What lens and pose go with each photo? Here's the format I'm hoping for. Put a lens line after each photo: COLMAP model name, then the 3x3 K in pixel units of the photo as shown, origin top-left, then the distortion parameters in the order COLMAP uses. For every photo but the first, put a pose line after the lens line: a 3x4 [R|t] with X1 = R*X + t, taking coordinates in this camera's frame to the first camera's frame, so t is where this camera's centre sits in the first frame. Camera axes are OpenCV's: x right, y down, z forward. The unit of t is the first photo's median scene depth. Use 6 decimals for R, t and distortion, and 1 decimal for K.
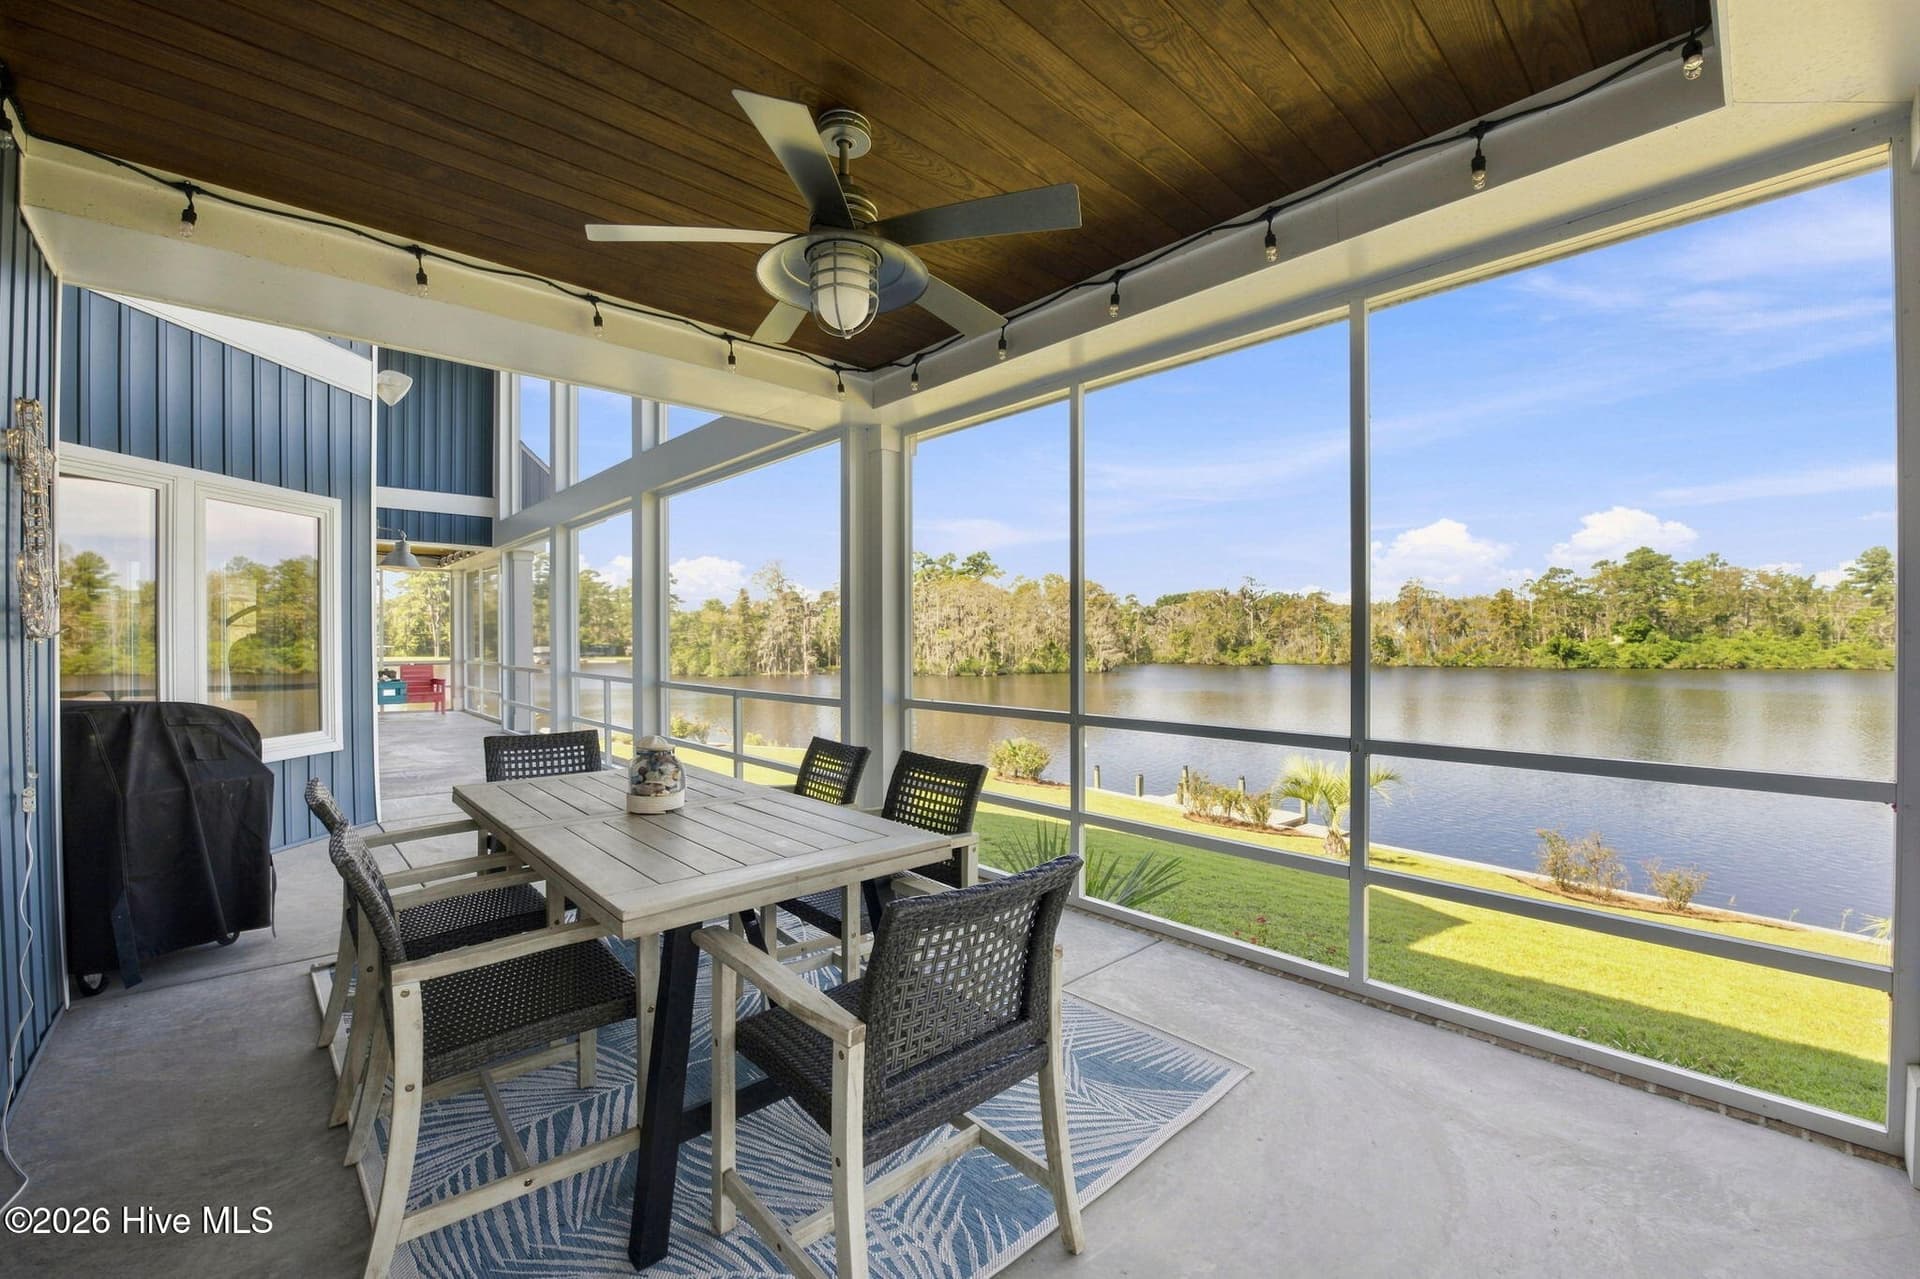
lens RADIAL K [[777.1, 0, 944.8], [0, 777.1, 626.3], [0, 0, 1]] dist [-0.023182, 0.000735]
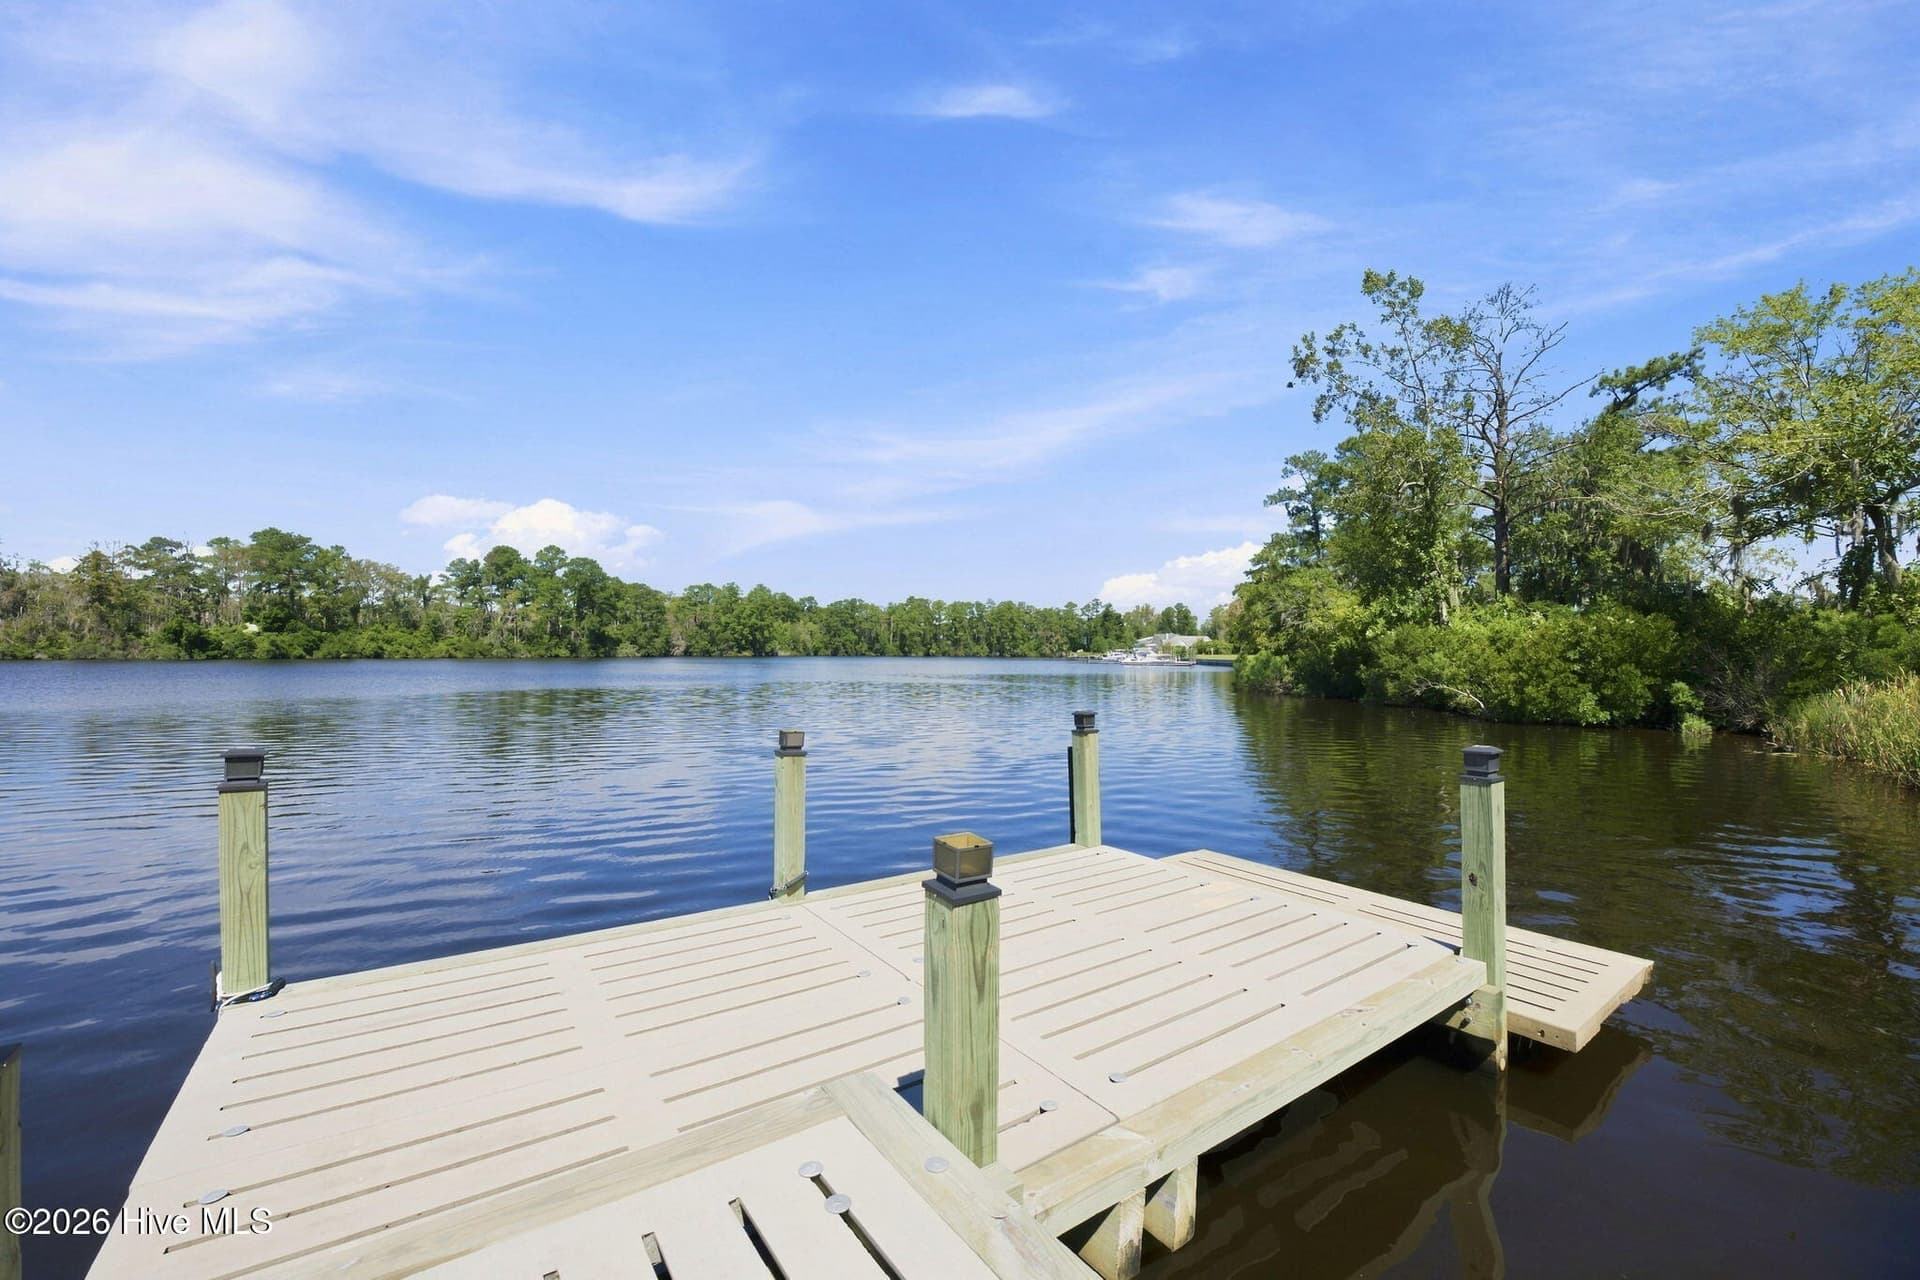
lens RADIAL K [[777.1, 0, 970.3], [0, 777.1, 636.2], [0, 0, 1]] dist [-0.023182, 0.000735]
pose [[0.015815, 0.024358, 0.999578, 0.040759], [-0.020083, 0.999509, -0.024039, 0.032000], [-0.999673, -0.019694, 0.016296, 0.183452]]
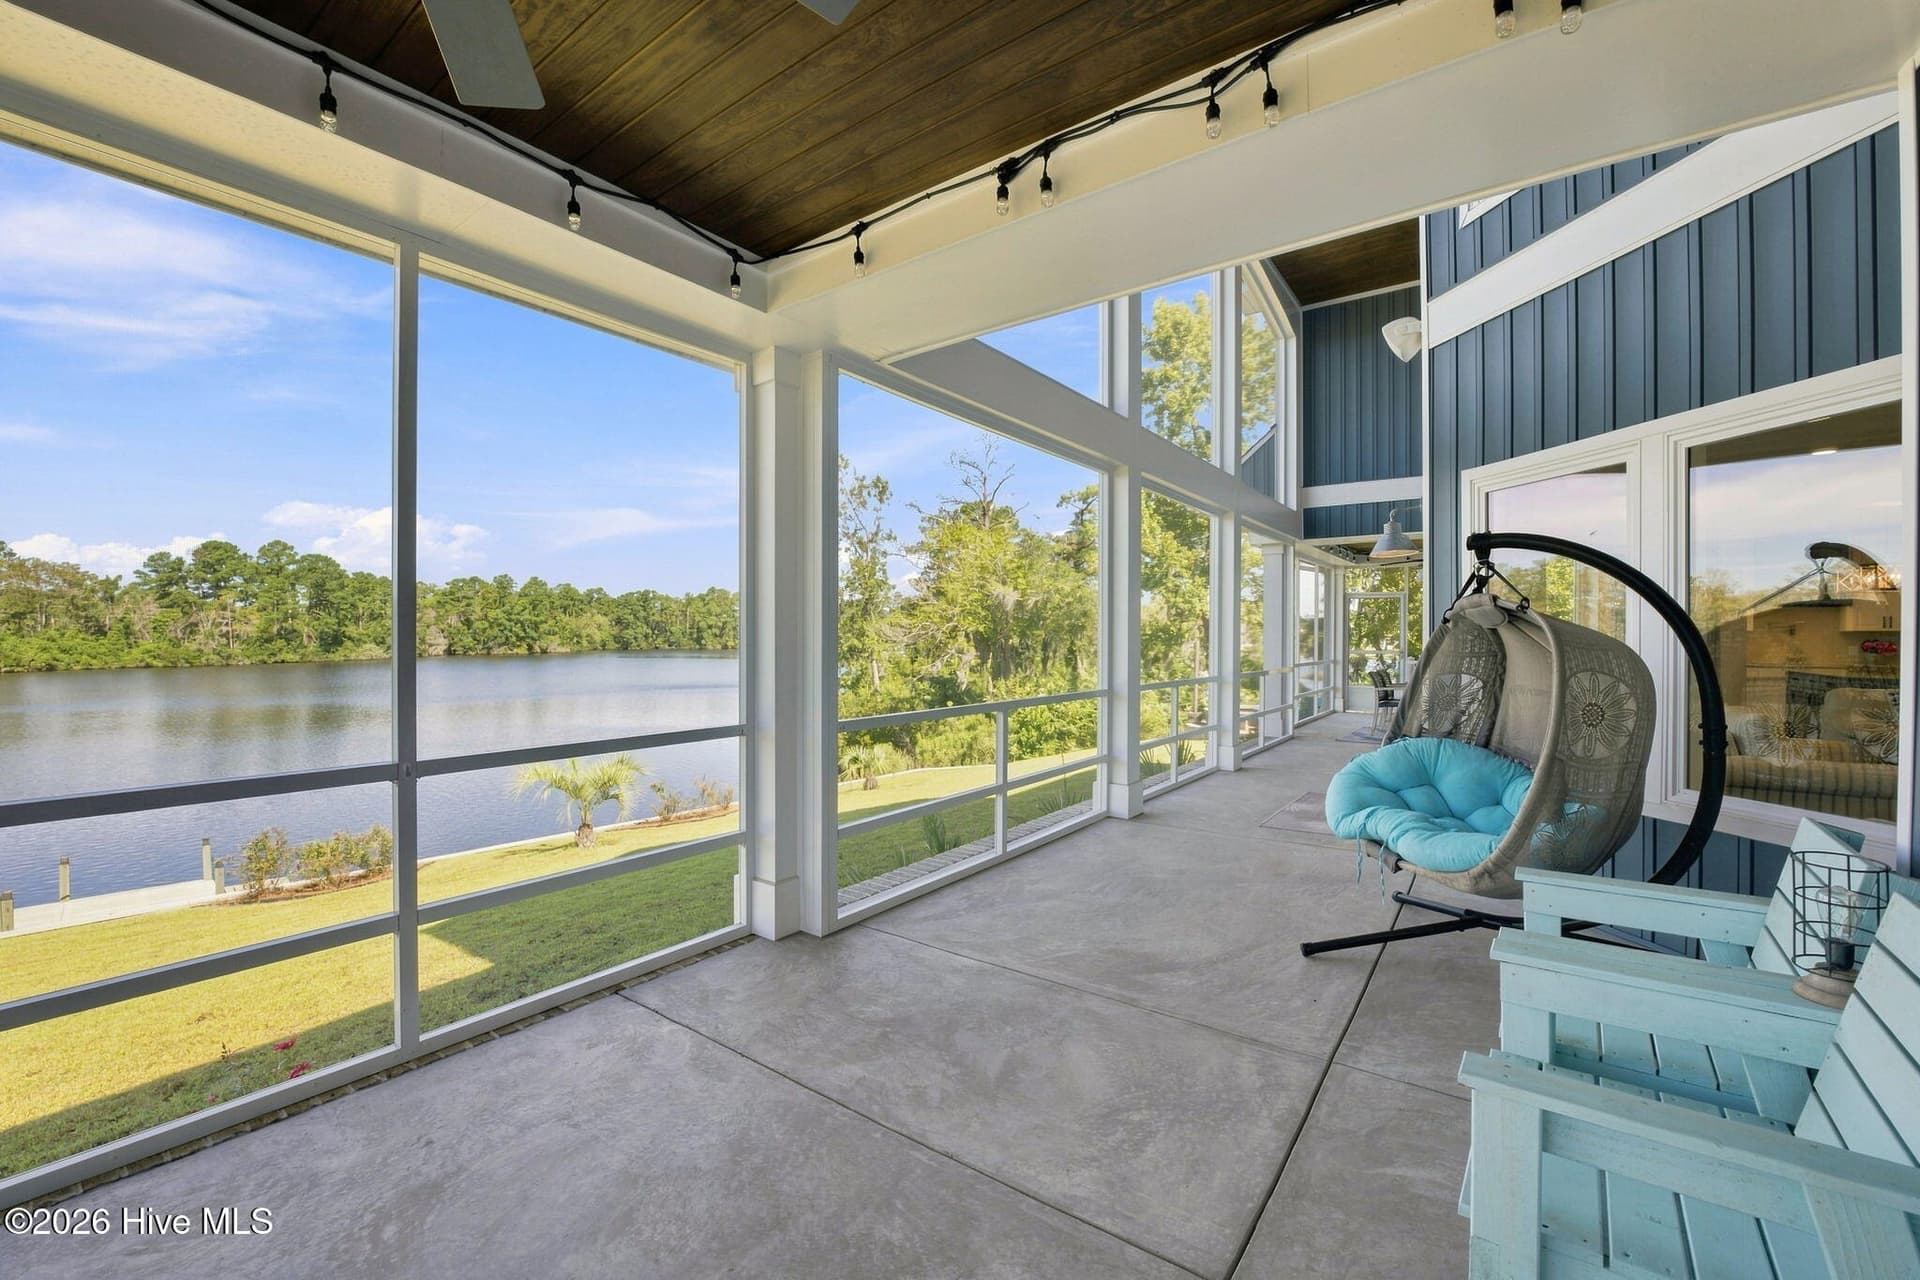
lens RADIAL K [[777.1, 0, 976.9], [0, 777.1, 637.5], [0, 0, 1]] dist [-0.023182, 0.000735]
pose [[-0.201775, -0.001193, 0.979431, -0.062036], [-0.014699, 0.999890, -0.001810, 0.000246], [-0.979322, -0.014762, -0.201771, 0.080054]]
